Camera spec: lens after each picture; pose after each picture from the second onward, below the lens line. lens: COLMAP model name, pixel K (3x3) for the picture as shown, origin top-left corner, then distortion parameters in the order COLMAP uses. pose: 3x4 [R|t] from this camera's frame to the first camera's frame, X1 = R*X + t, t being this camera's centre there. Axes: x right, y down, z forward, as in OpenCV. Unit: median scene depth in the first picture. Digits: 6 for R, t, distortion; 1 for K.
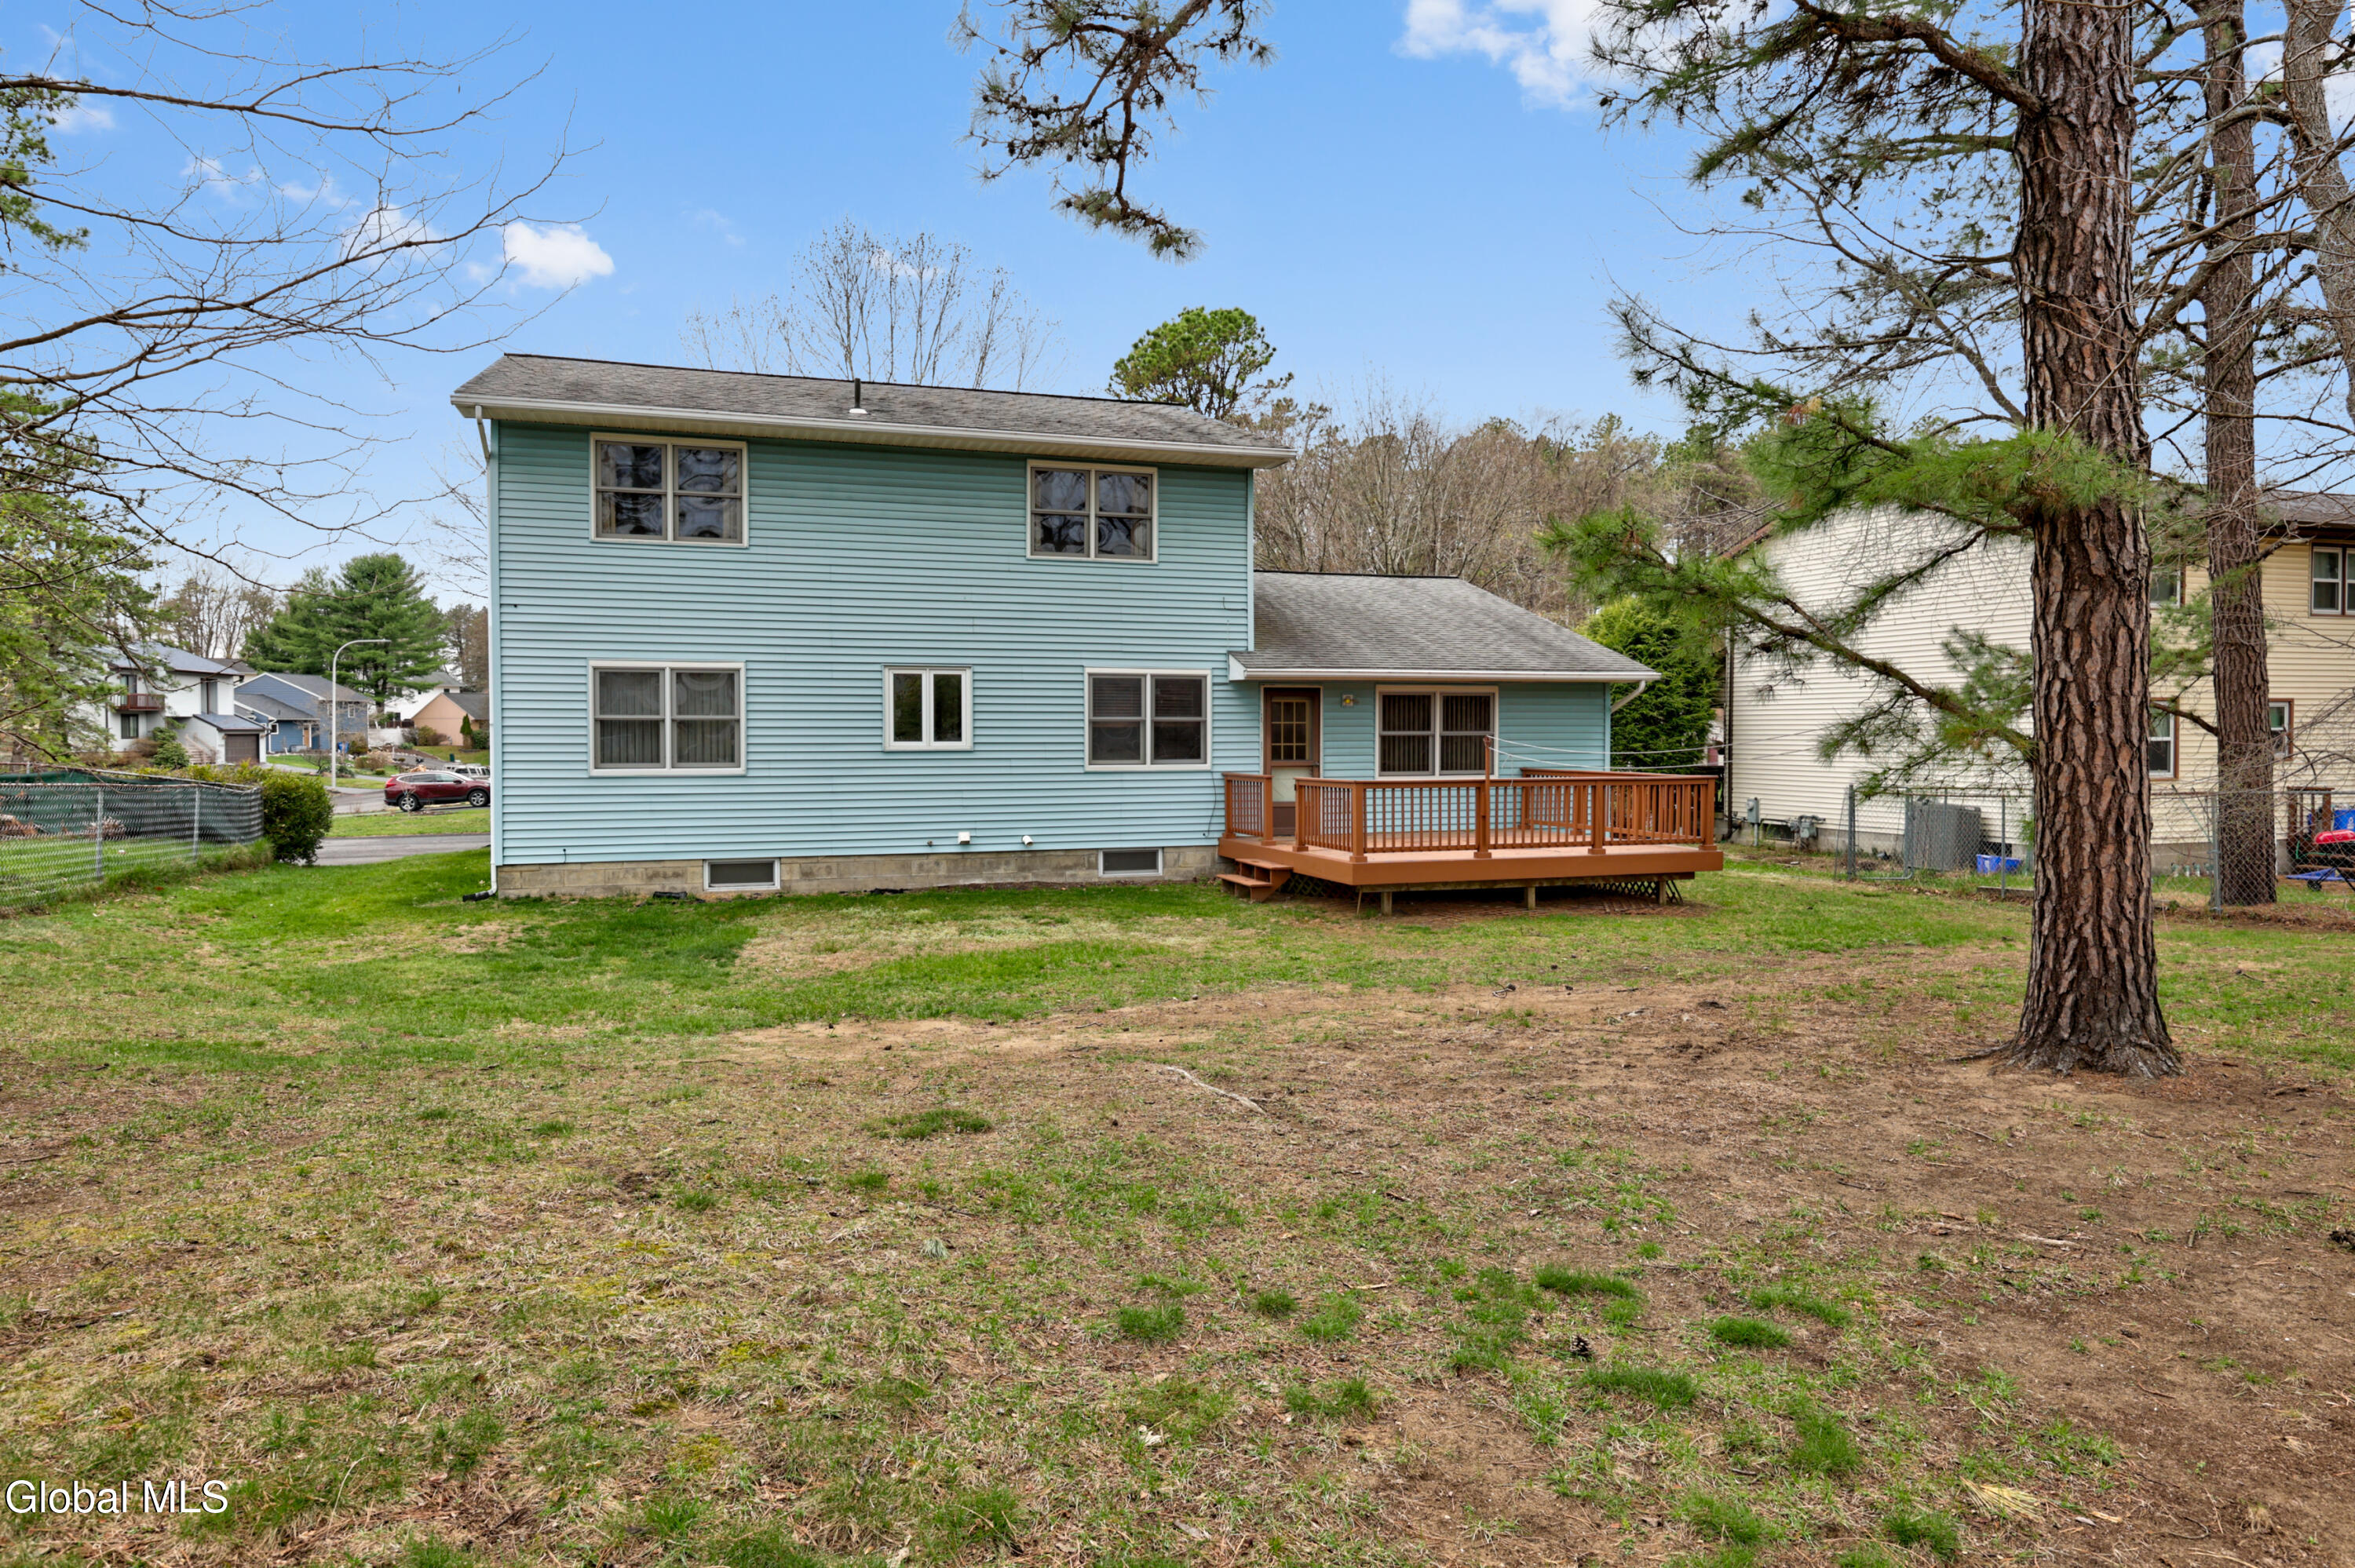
lens RADIAL K [[1420.8, 0, 1173.5], [0, 1420.8, 771.3], [0, 0, 1]] dist [-0.004149, 0.000252]
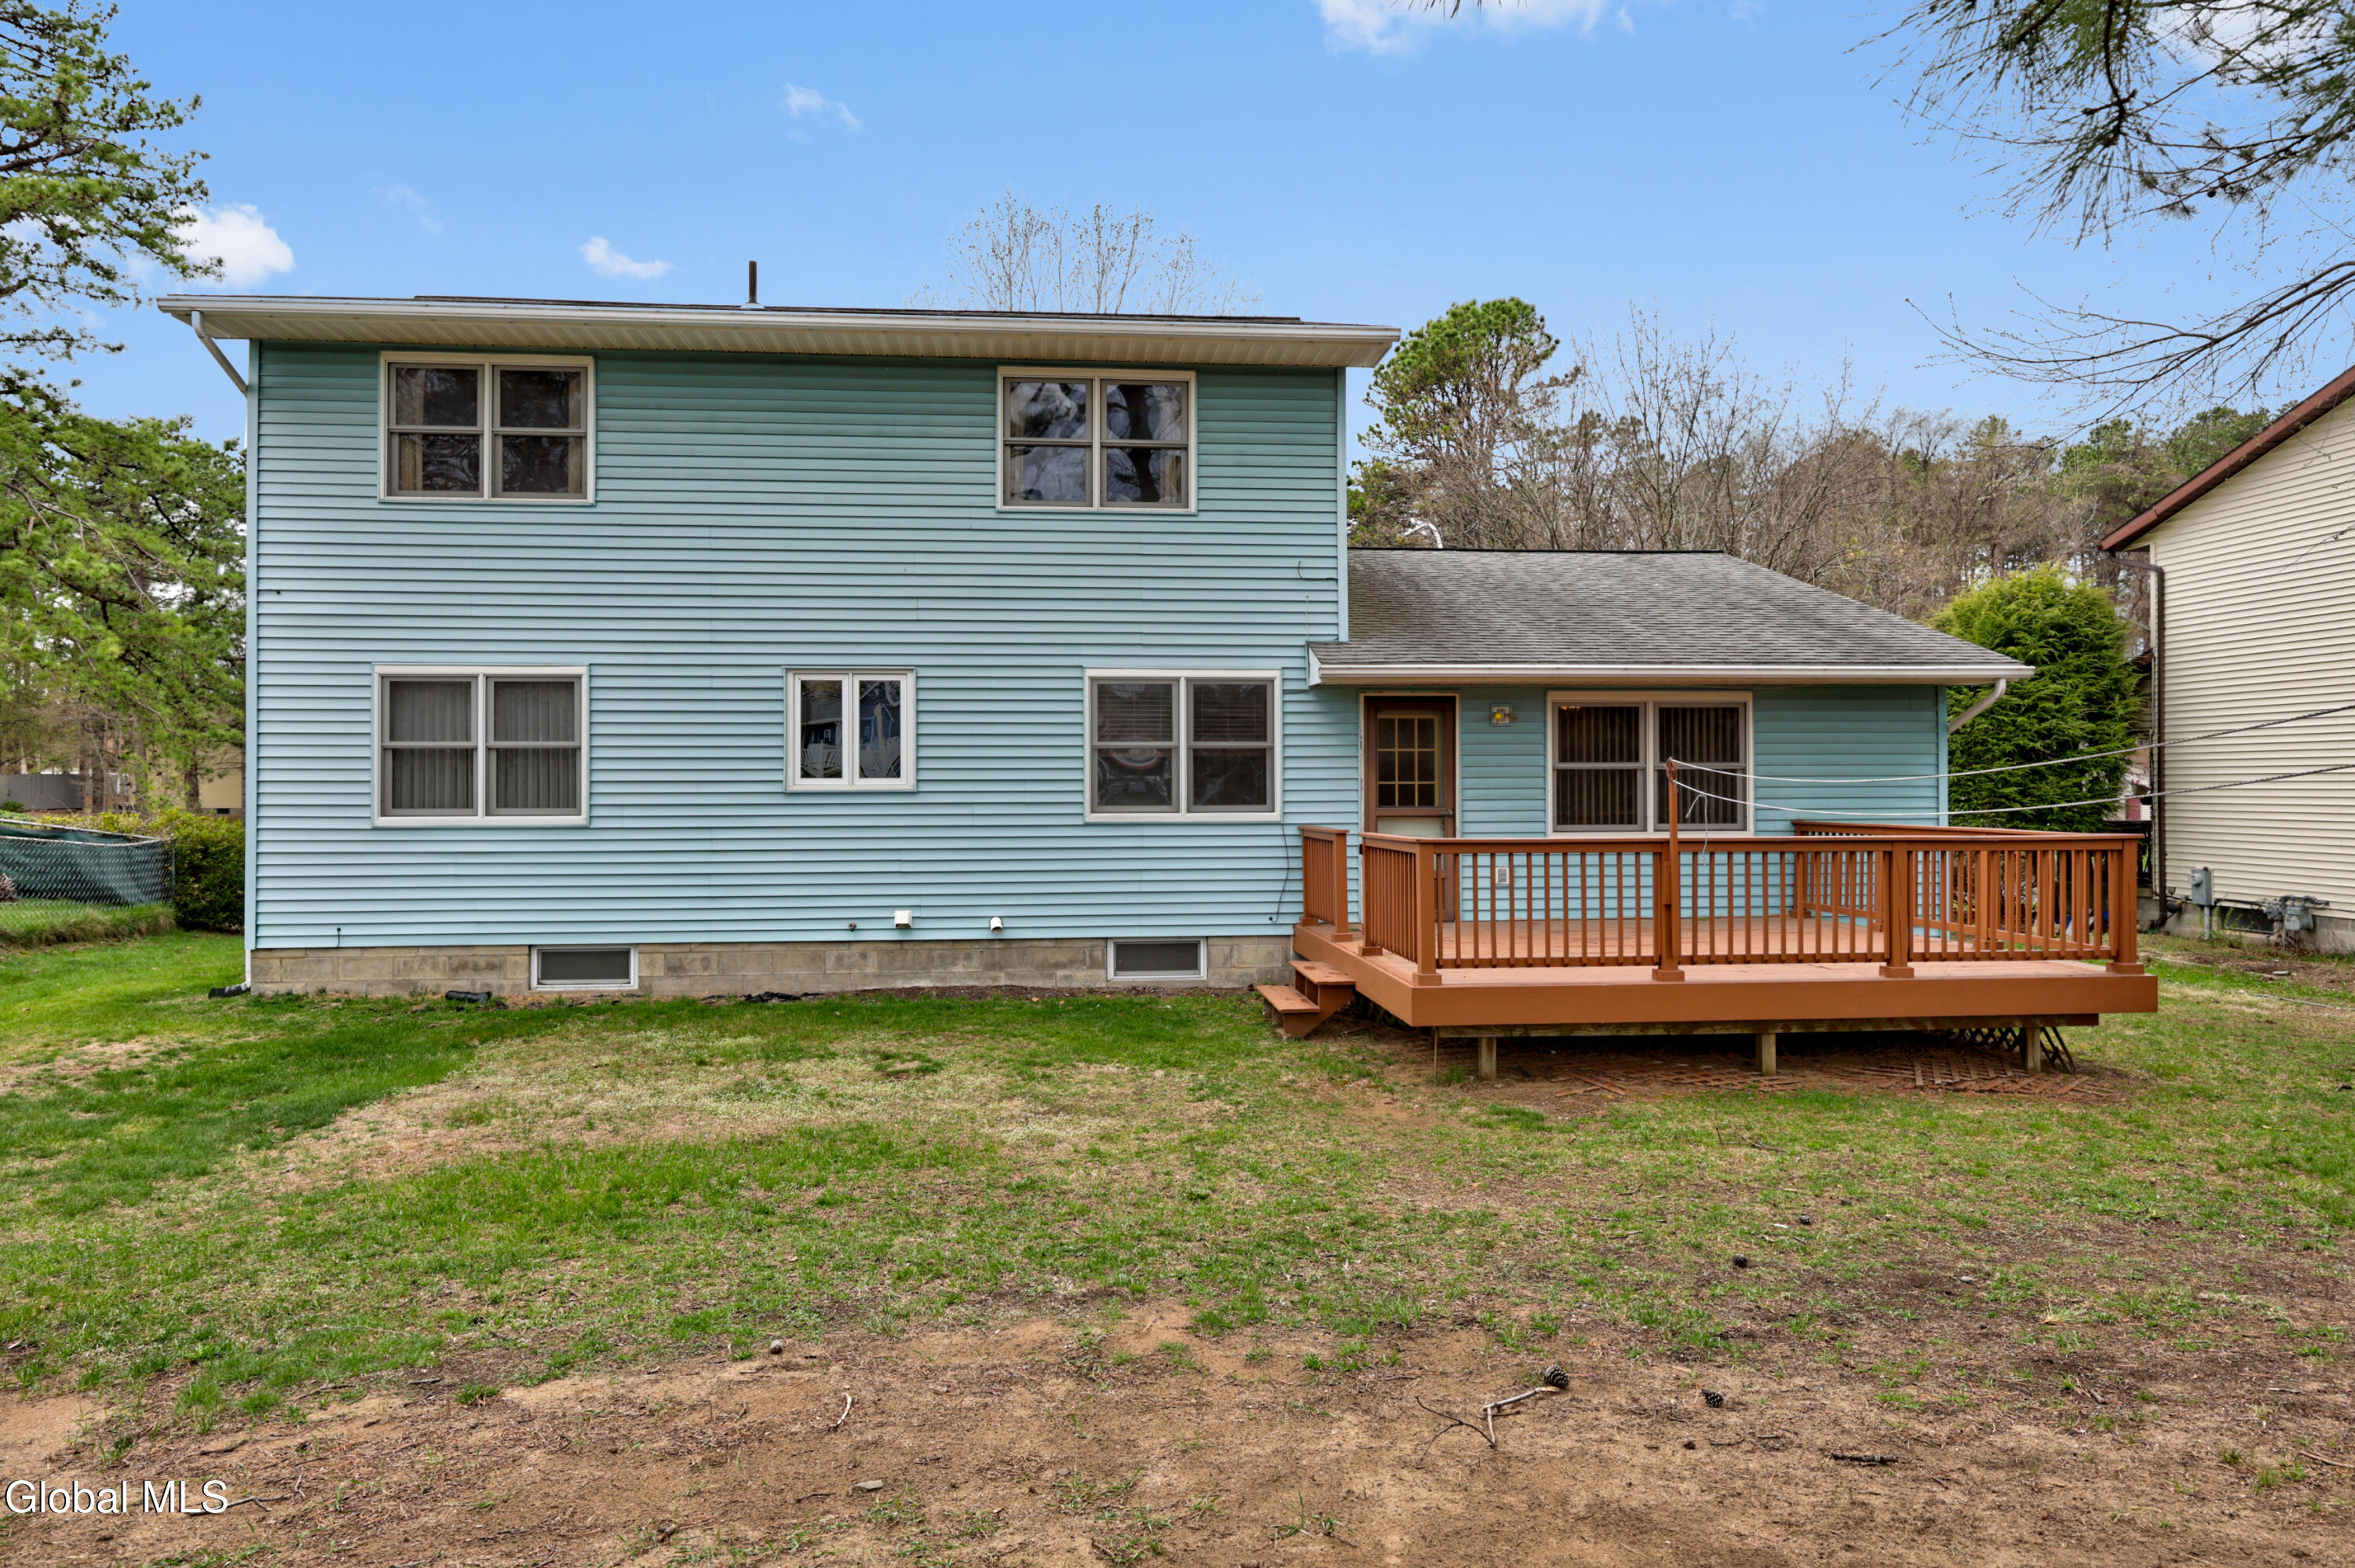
lens RADIAL K [[1420.8, 0, 1183.1], [0, 1420.8, 780.0], [0, 0, 1]] dist [-0.004149, 0.000252]
pose [[0.974323, -0.003623, -0.225126, 0.132020], [-0.003983, 0.999437, -0.033323, 0.001993], [0.225120, 0.033364, 0.973760, 0.347668]]
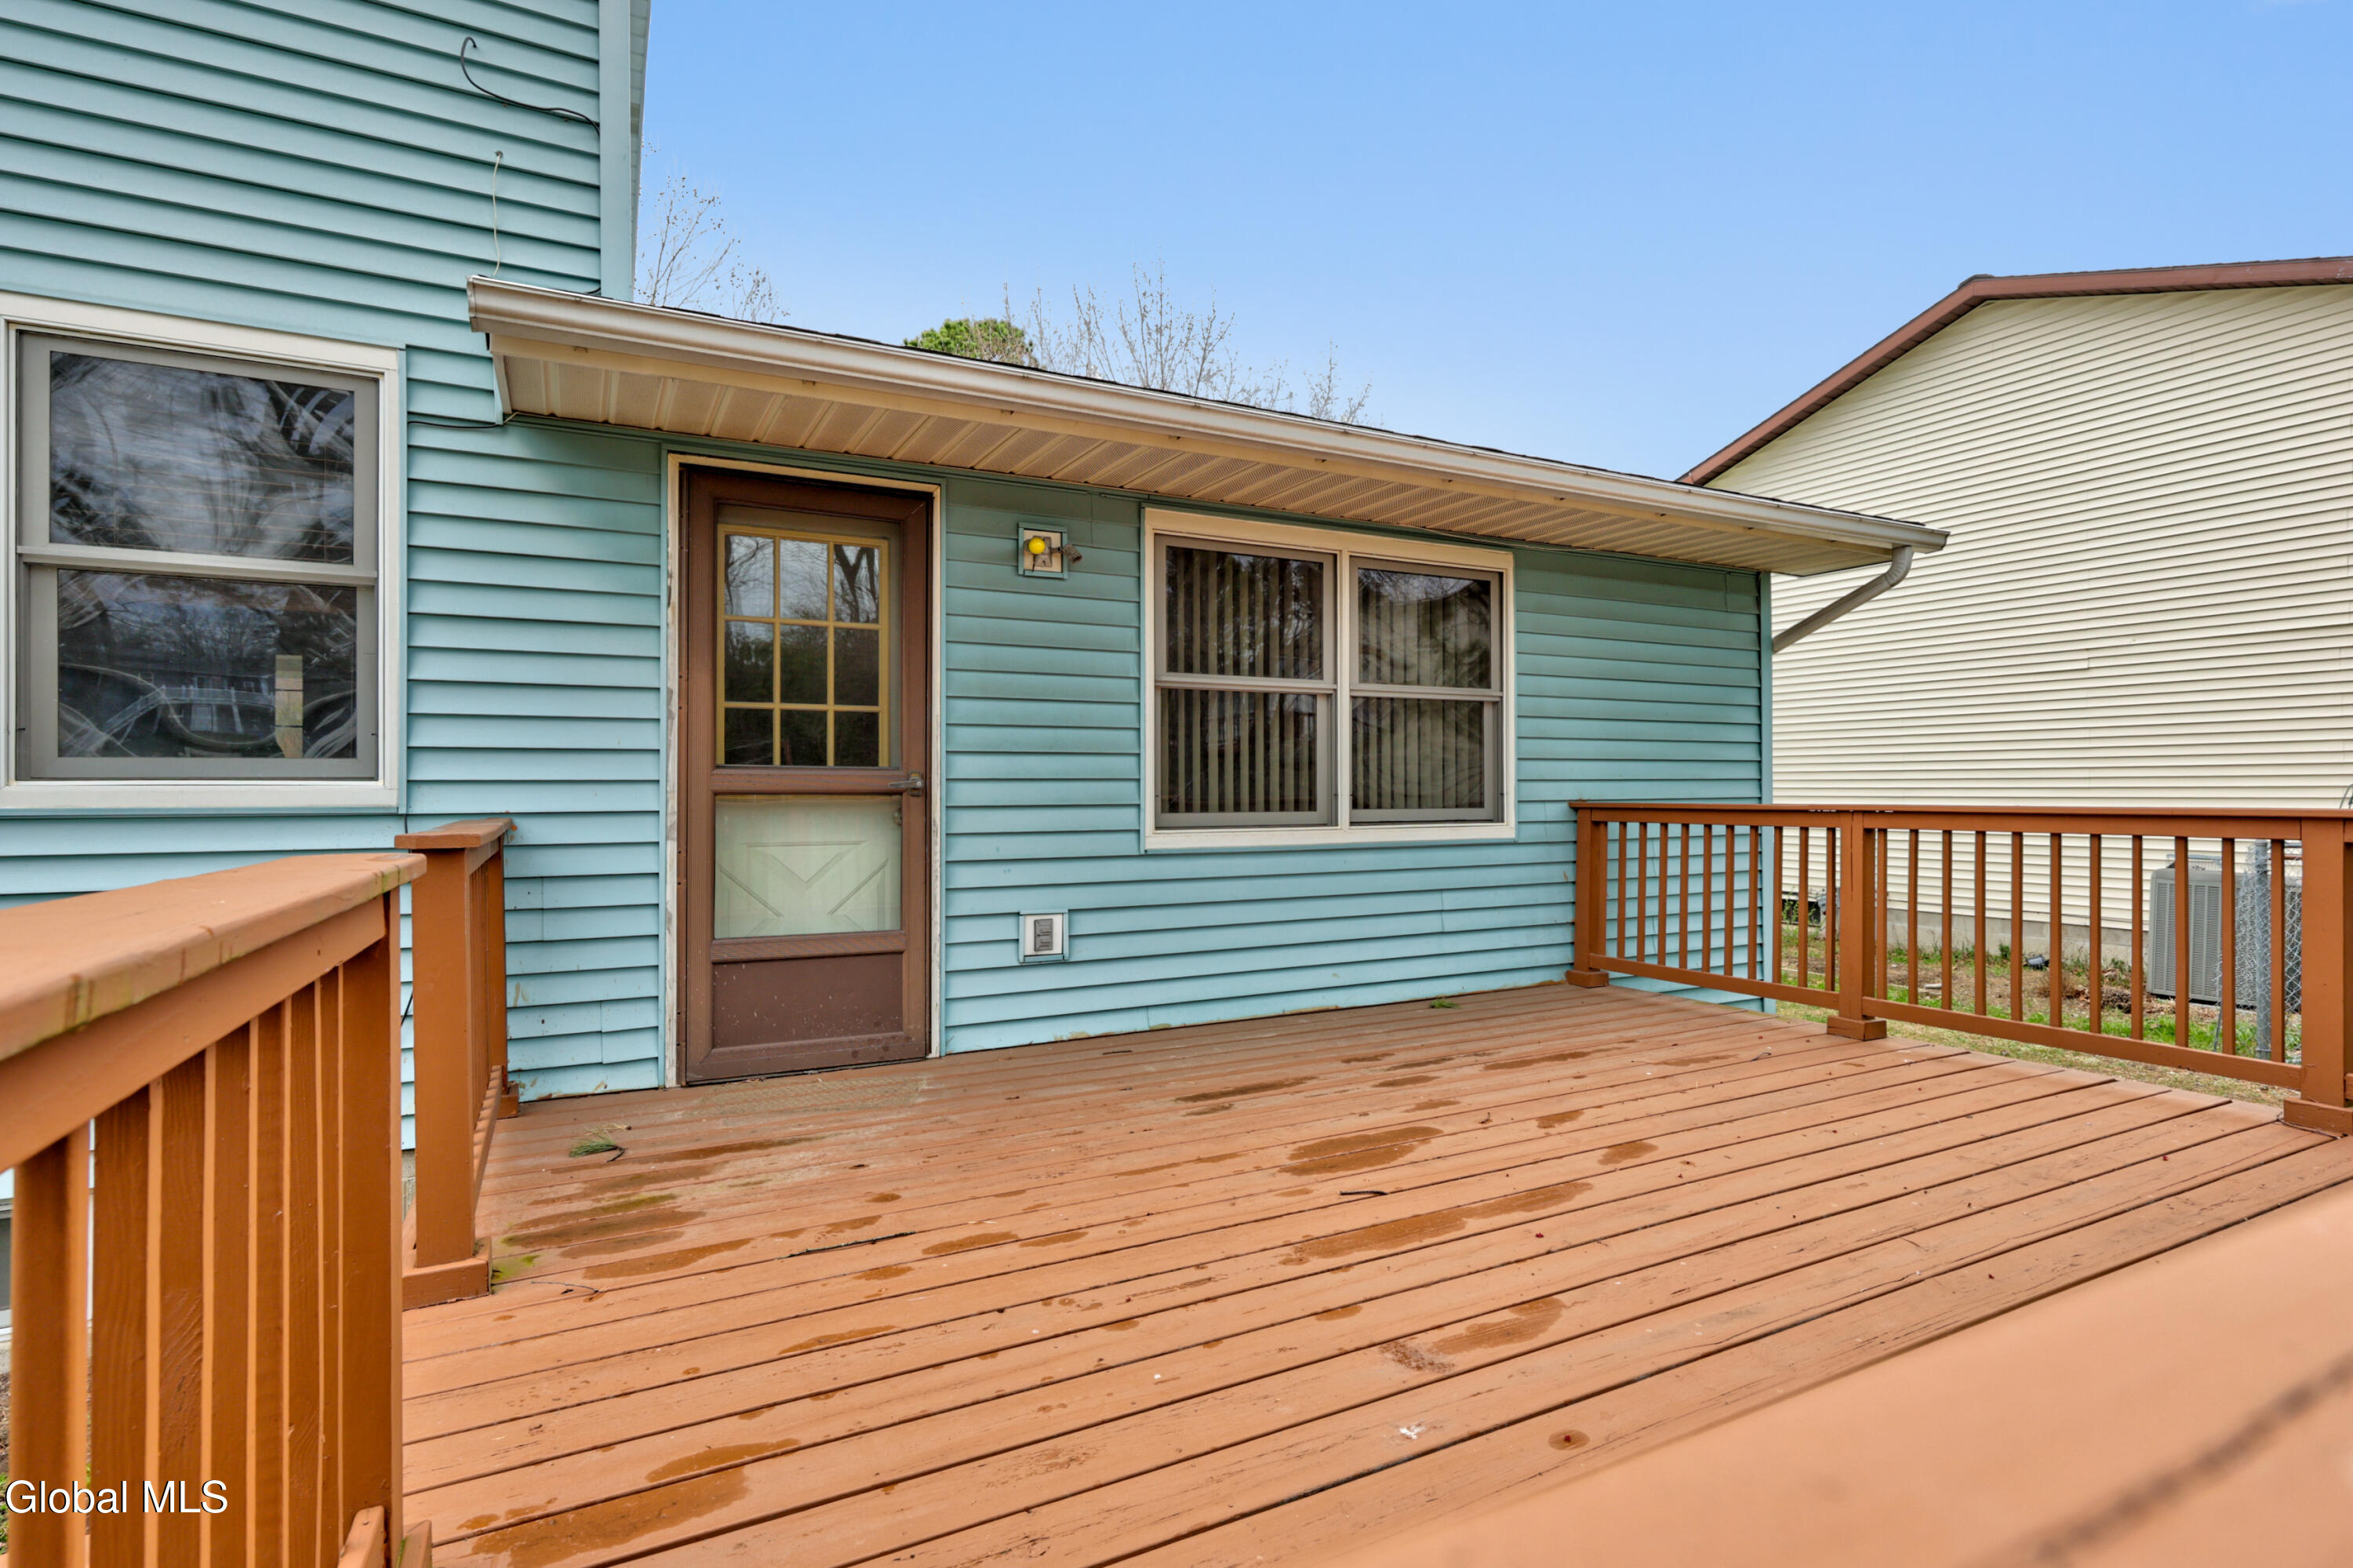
lens RADIAL K [[1135.2, 0, 1187.5], [0, 1135.2, 783.2], [0, 0, 1]] dist [0.011361, 0.000008]
pose [[0.985688, 0.001376, 0.168575, 0.117998], [0.004547, 0.999386, -0.034744, 0.002257], [-0.168519, 0.035013, 0.985076, 0.810318]]
